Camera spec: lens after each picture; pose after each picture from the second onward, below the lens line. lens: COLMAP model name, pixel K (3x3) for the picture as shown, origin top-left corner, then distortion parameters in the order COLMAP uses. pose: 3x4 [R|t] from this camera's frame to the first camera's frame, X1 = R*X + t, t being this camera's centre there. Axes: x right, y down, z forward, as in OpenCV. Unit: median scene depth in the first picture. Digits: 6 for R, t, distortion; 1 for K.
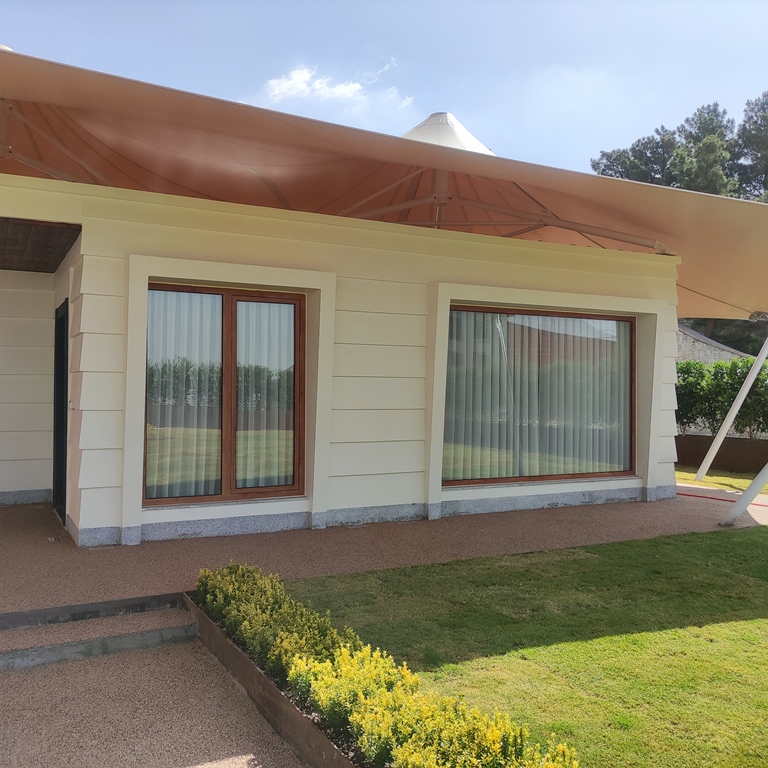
lens RADIAL K [[757.1, 0, 384.0], [0, 757.1, 384.0], [0, 0, 1]] dist [0.058775, -0.051390]
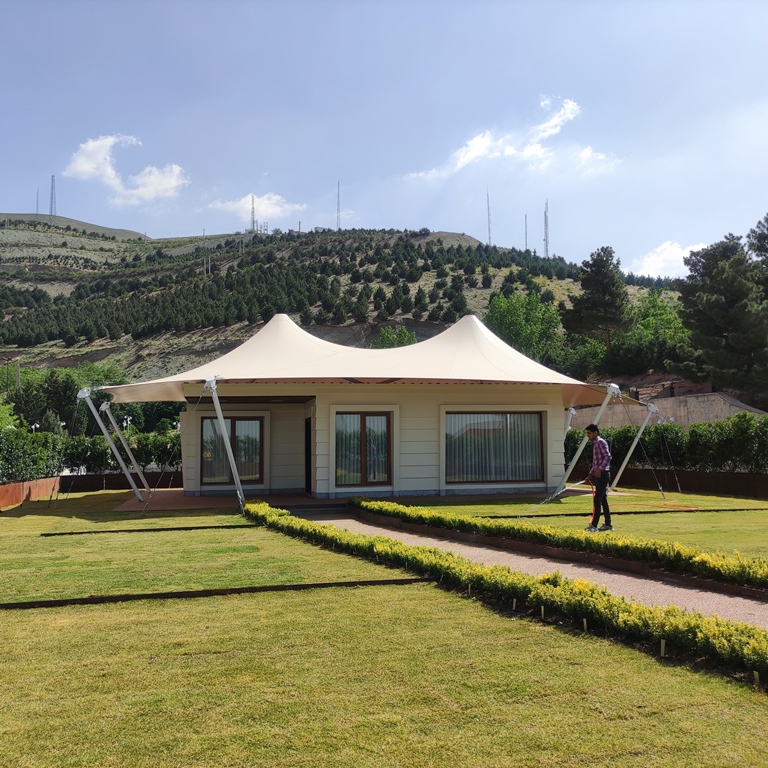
lens RADIAL K [[762.4, 0, 384.0], [0, 762.4, 384.0], [0, 0, 1]] dist [0.065336, -0.054628]
pose [[0.965501, -0.042816, -0.256857, 0.592106], [0.023222, 0.996617, -0.078840, -0.001511], [0.259364, 0.070155, 0.963228, -1.691576]]
